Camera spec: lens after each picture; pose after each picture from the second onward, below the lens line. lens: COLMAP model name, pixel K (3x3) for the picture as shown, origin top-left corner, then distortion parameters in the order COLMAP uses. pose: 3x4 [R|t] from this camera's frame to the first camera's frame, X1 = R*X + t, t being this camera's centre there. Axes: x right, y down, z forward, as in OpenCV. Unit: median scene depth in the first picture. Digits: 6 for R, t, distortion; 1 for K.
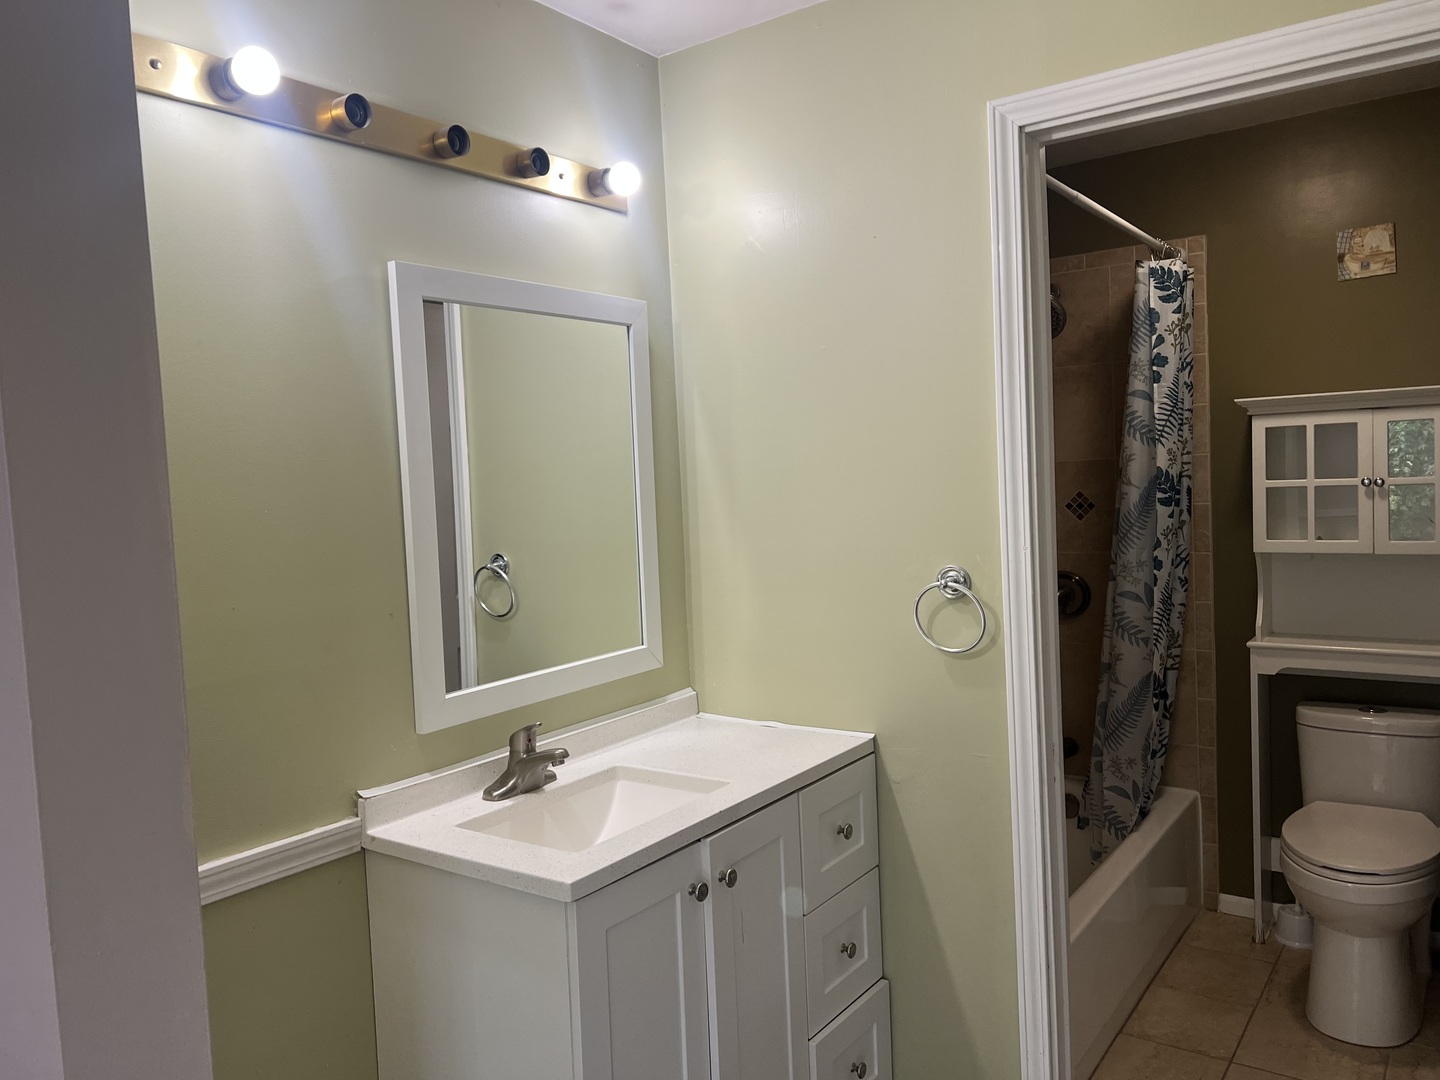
lens RADIAL K [[1085.6, 0, 697.9], [0, 1085.6, 527.7], [0, 0, 1]] dist [0.057756, -0.077050]
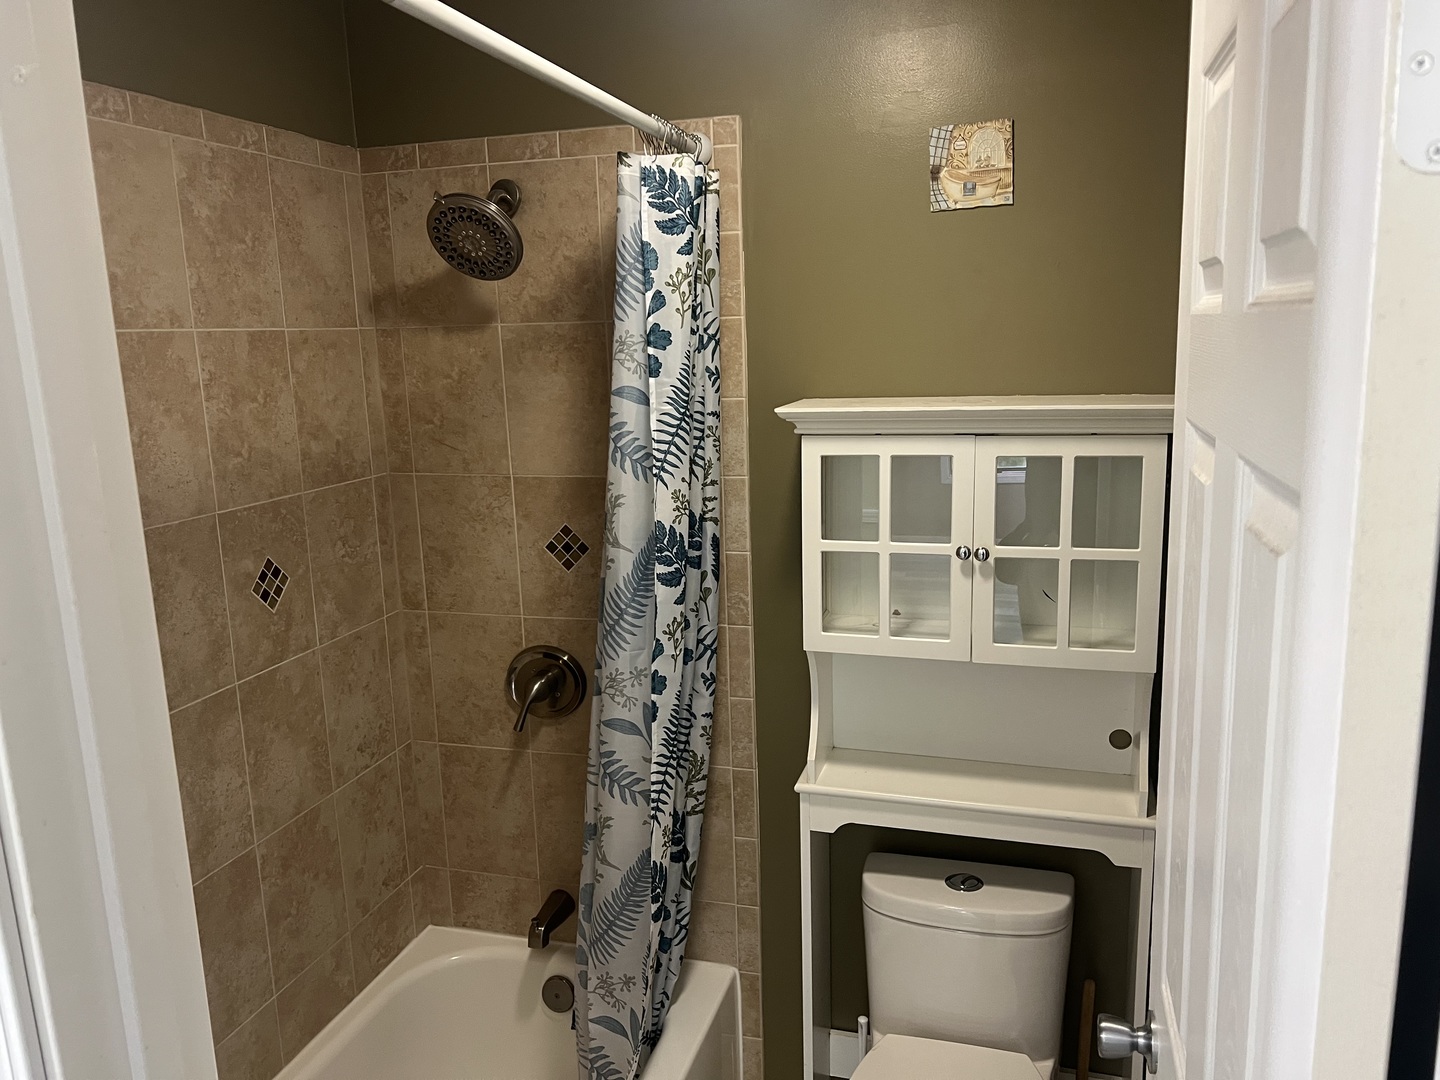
lens RADIAL K [[1100.2, 0, 720.0], [0, 1100.2, 540.0], [0, 0, 1]] dist [0.129941, -0.321033]
pose [[0.939522, -0.046227, 0.339355, 0.249954], [0.004098, 0.992295, 0.123828, -0.118881], [-0.342465, -0.114948, 0.932472, 0.433321]]
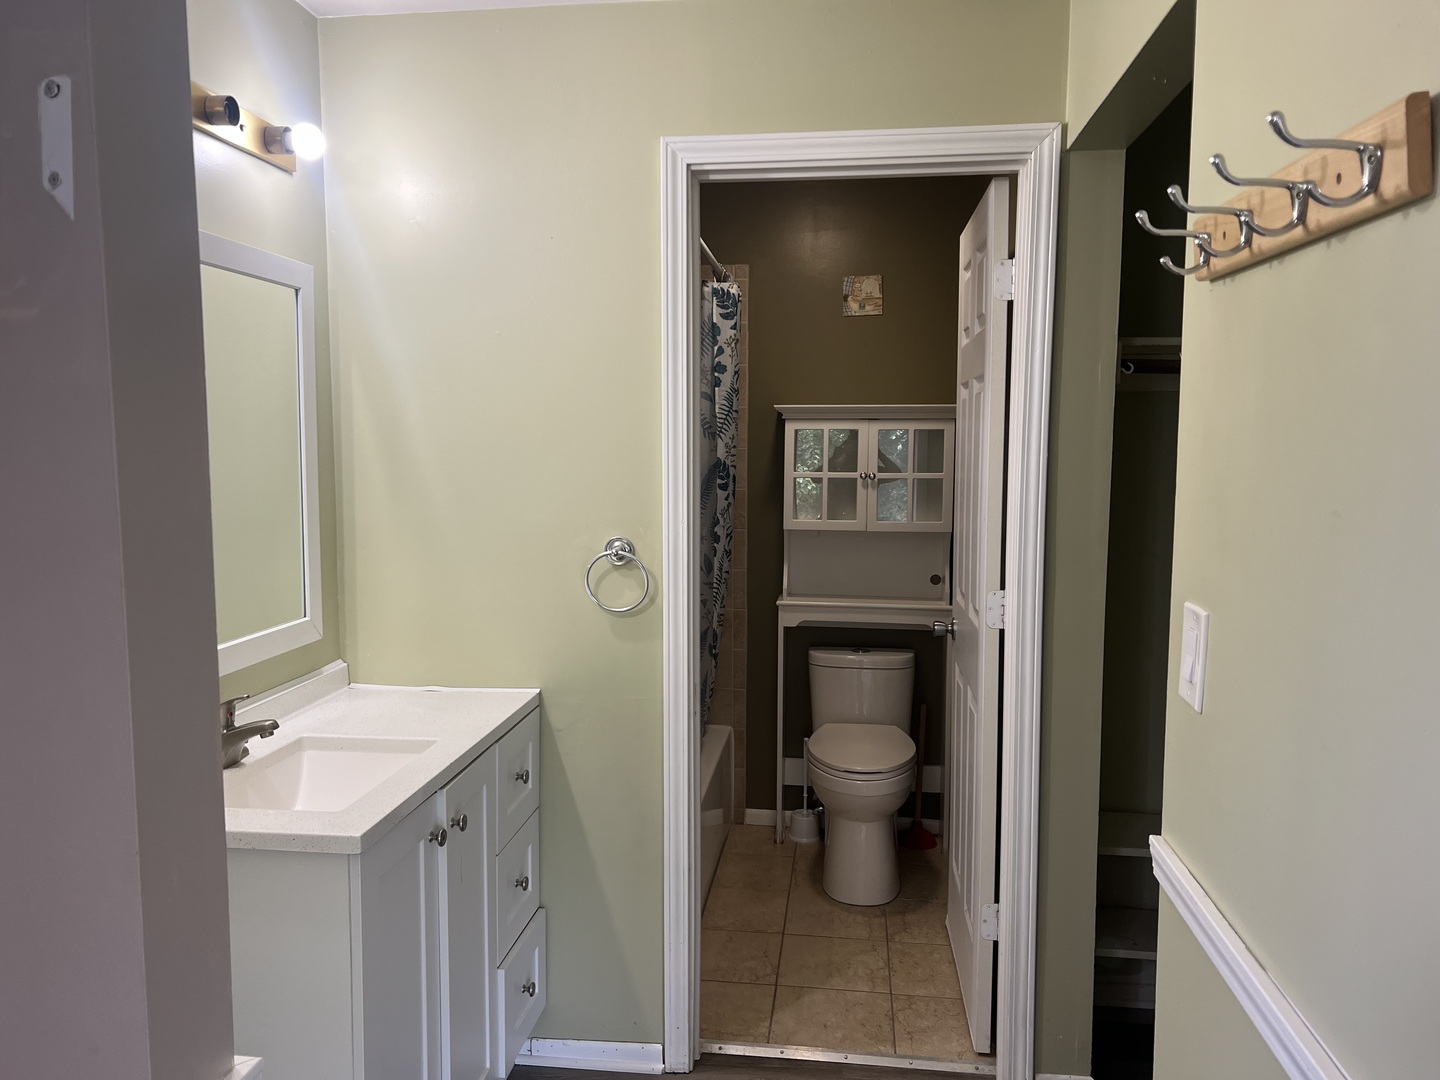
lens RADIAL K [[1079.8, 0, 720.0], [0, 1079.8, 540.0], [0, 0, 1]] dist [0.138977, -0.293869]
pose [[0.871951, 0.002973, 0.489585, -0.156288], [-0.017407, 0.999538, 0.024932, 0.005234], [-0.489284, -0.030262, 0.871599, -0.034881]]
